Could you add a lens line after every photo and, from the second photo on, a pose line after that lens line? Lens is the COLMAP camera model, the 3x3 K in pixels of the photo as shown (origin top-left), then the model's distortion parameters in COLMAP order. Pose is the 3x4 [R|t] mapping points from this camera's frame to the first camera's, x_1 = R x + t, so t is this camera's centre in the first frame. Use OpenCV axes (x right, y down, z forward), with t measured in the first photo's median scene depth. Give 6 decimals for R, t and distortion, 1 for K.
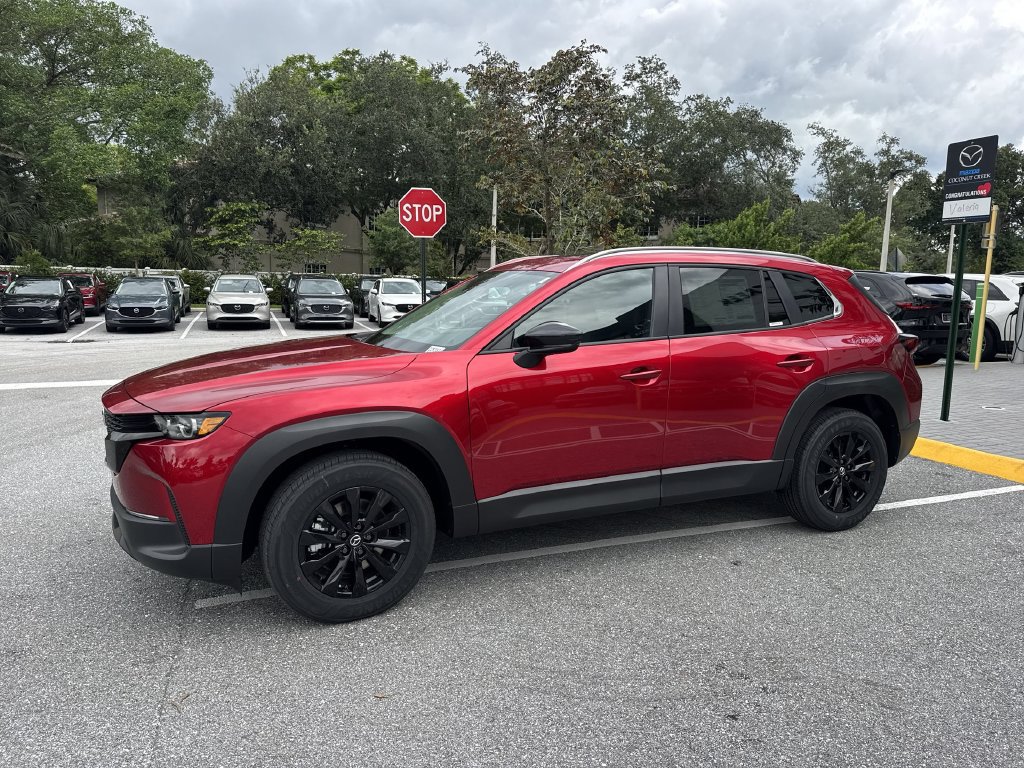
lens RADIAL K [[709.6, 0, 513.7], [0, 709.6, 381.8], [0, 0, 1]] dist [0.039797, -0.050285]
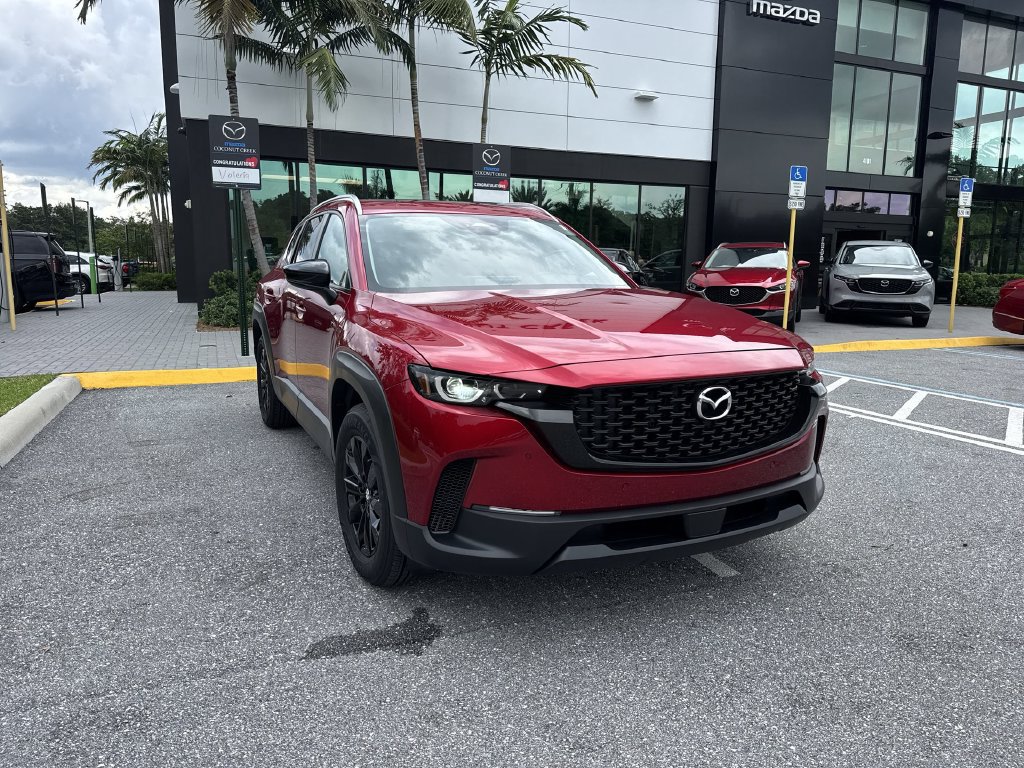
lens RADIAL K [[709.6, 0, 510.2], [0, 709.6, 385.2], [0, 0, 1]] dist [0.039797, -0.050285]
pose [[-0.013461, -0.176318, 0.984241, -0.172176], [0.125347, 0.976268, 0.176604, -0.015634], [-0.992022, 0.125749, 0.008960, 0.166043]]
